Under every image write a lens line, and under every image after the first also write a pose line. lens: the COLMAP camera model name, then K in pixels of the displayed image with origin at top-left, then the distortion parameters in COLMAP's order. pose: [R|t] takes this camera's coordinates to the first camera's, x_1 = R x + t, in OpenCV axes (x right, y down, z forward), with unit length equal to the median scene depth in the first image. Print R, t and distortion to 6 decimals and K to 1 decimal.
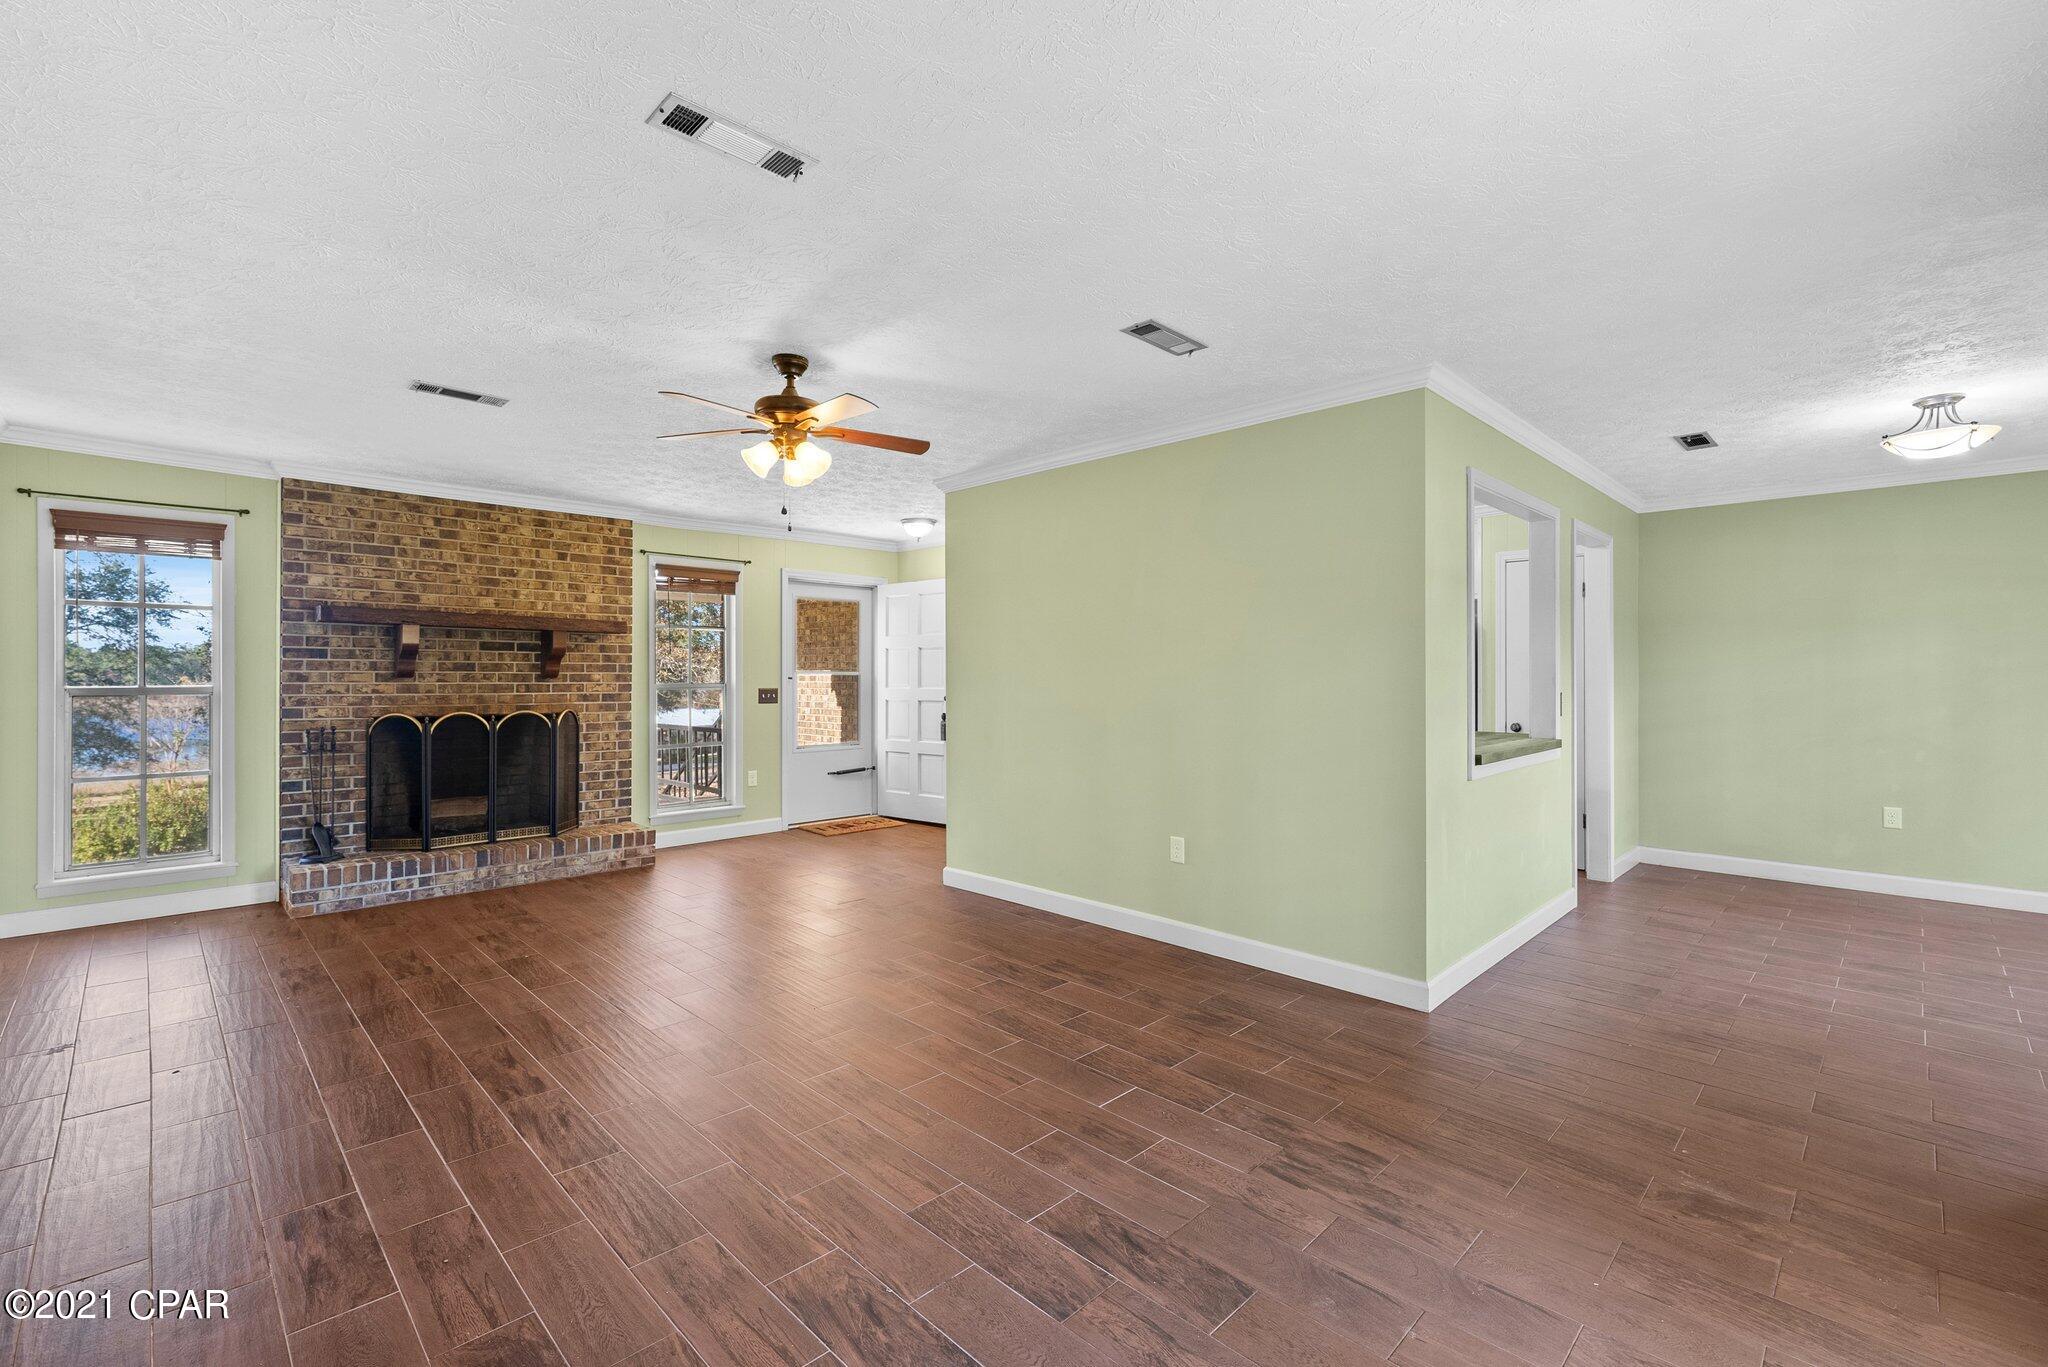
lens RADIAL K [[888.8, 0, 1037.3], [0, 888.8, 670.5], [0, 0, 1]] dist [0.004413, -0.001850]
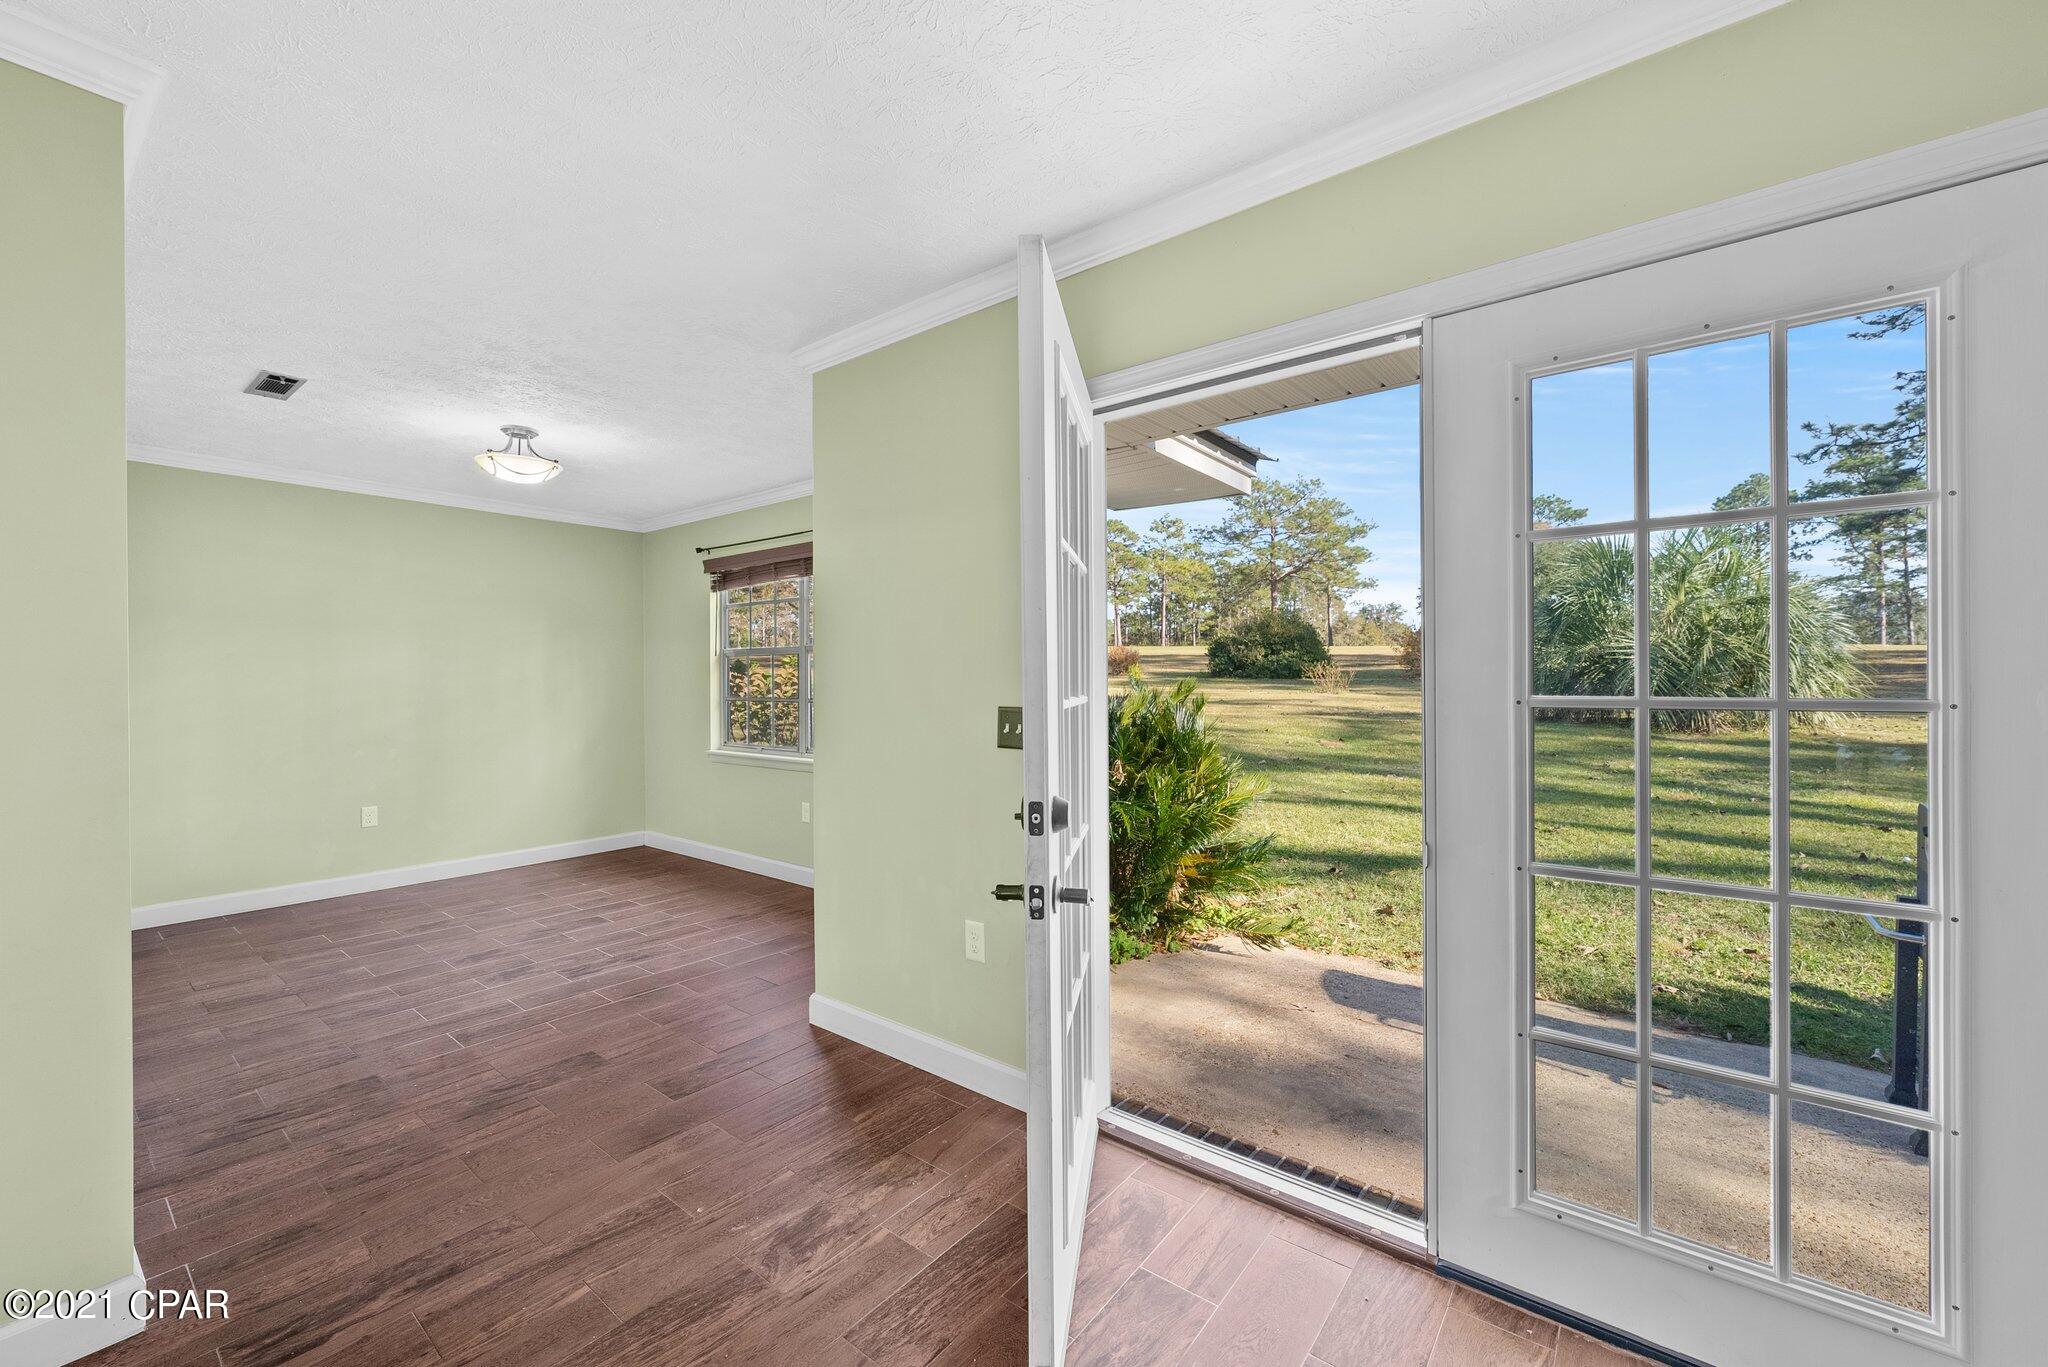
lens RADIAL K [[823.2, 0, 1009.8], [0, 823.2, 672.2], [0, 0, 1]] dist [0.004145, 0.000327]
pose [[-0.090131, 0.001938, 0.995928, -0.056649], [0.003676, 0.999992, -0.001613, 0.002694], [-0.995923, 0.003515, -0.090137, 0.353402]]
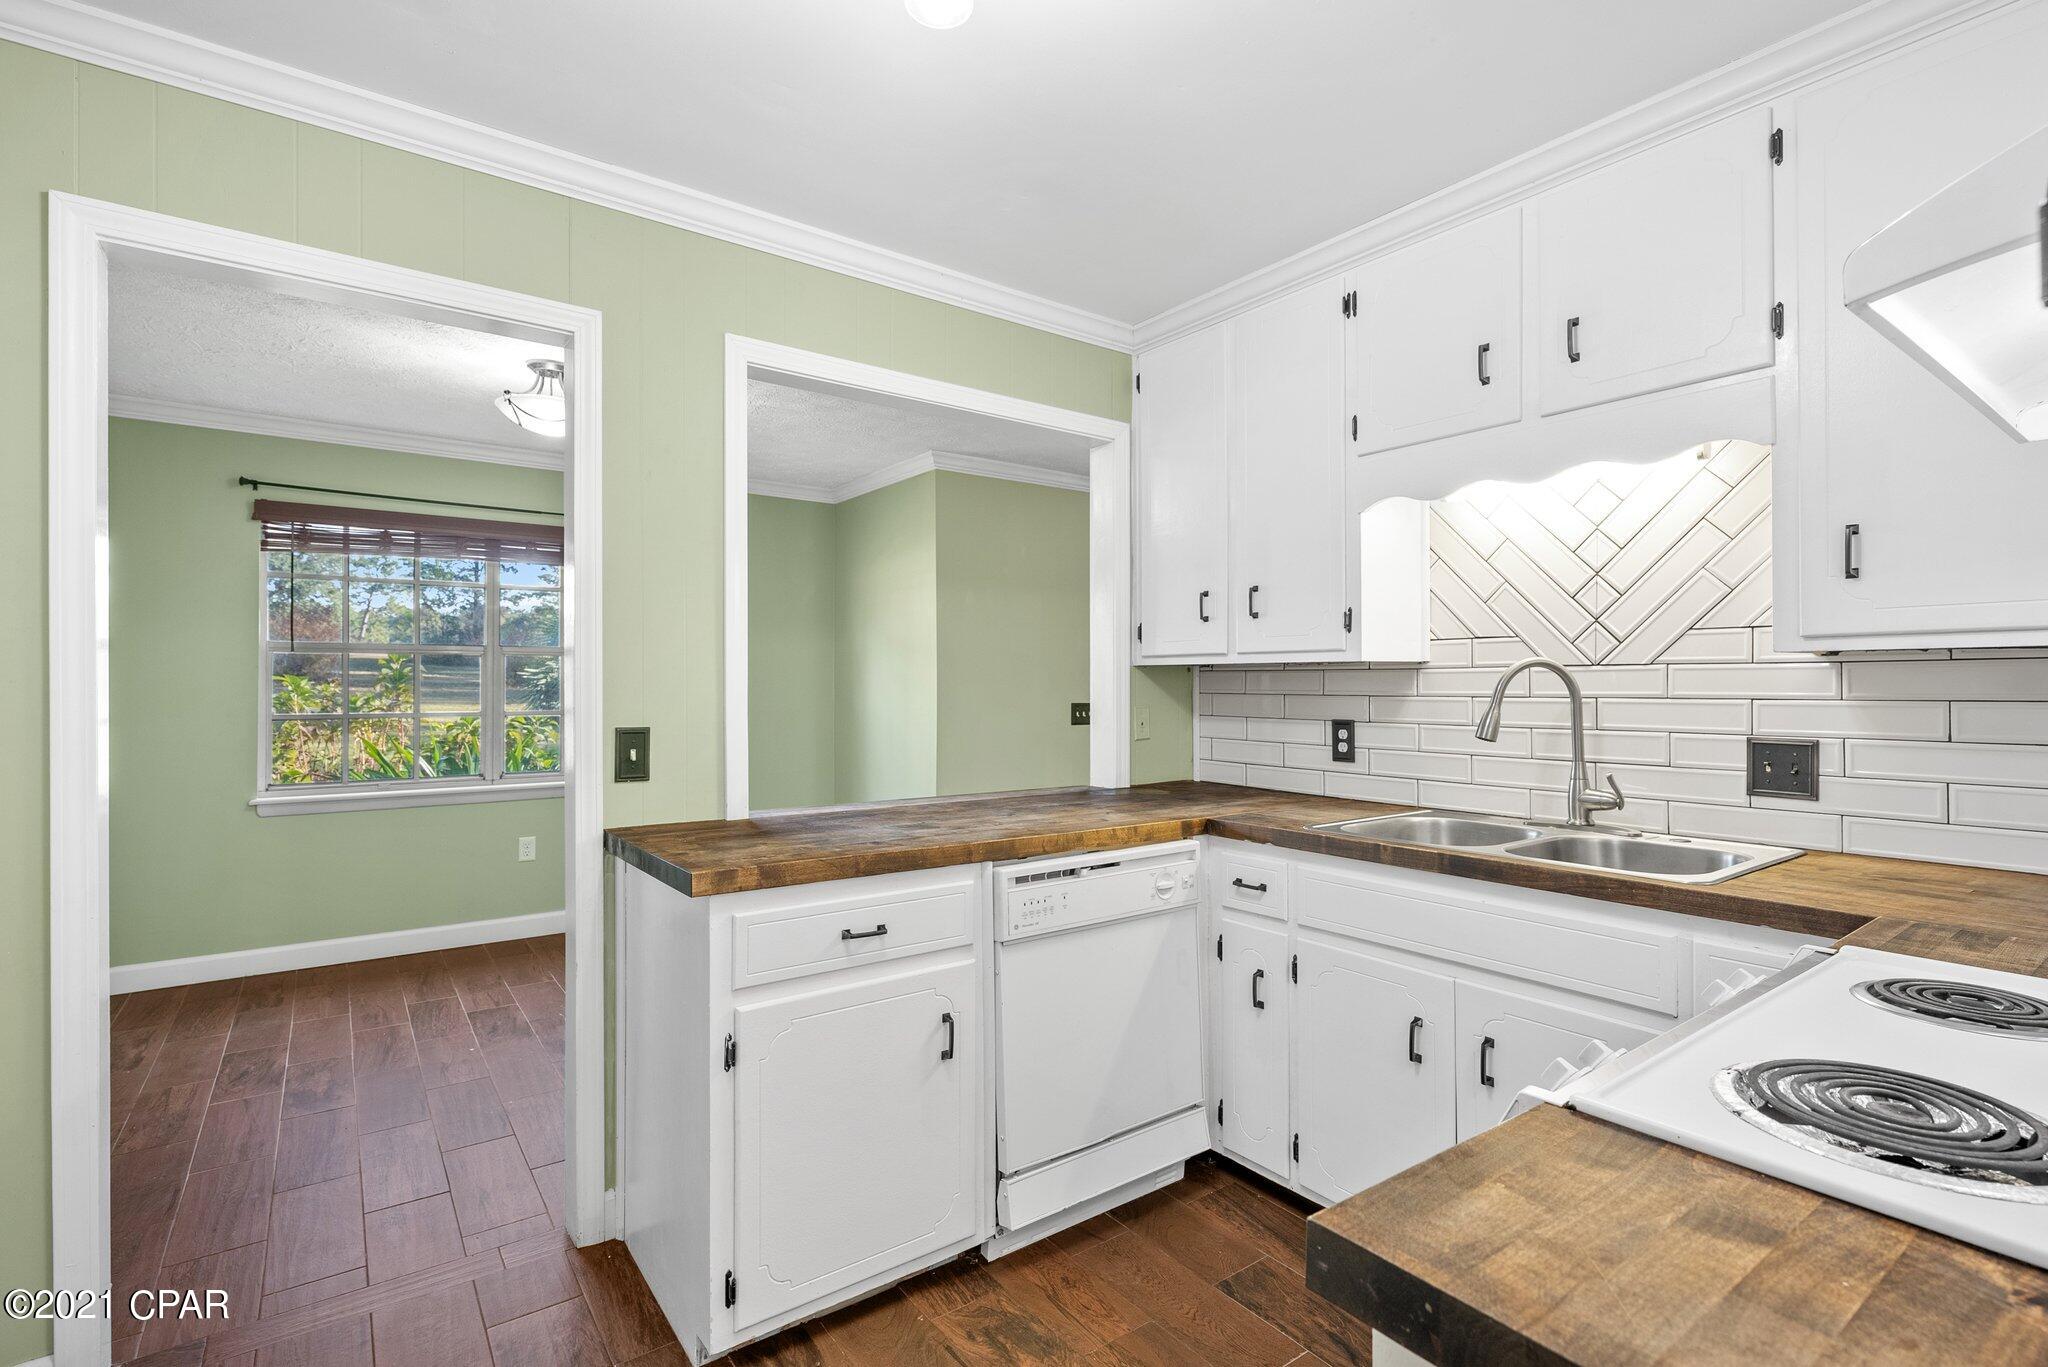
lens RADIAL K [[963.3, 0, 1027.5], [0, 963.3, 685.8], [0, 0, 1]] dist [0.000623, -0.000038]
pose [[-0.988231, -0.004064, 0.152914, 0.308871], [-0.004375, 0.999989, -0.001698, 0.005016], [-0.152905, -0.002347, -0.988238, 1.369232]]
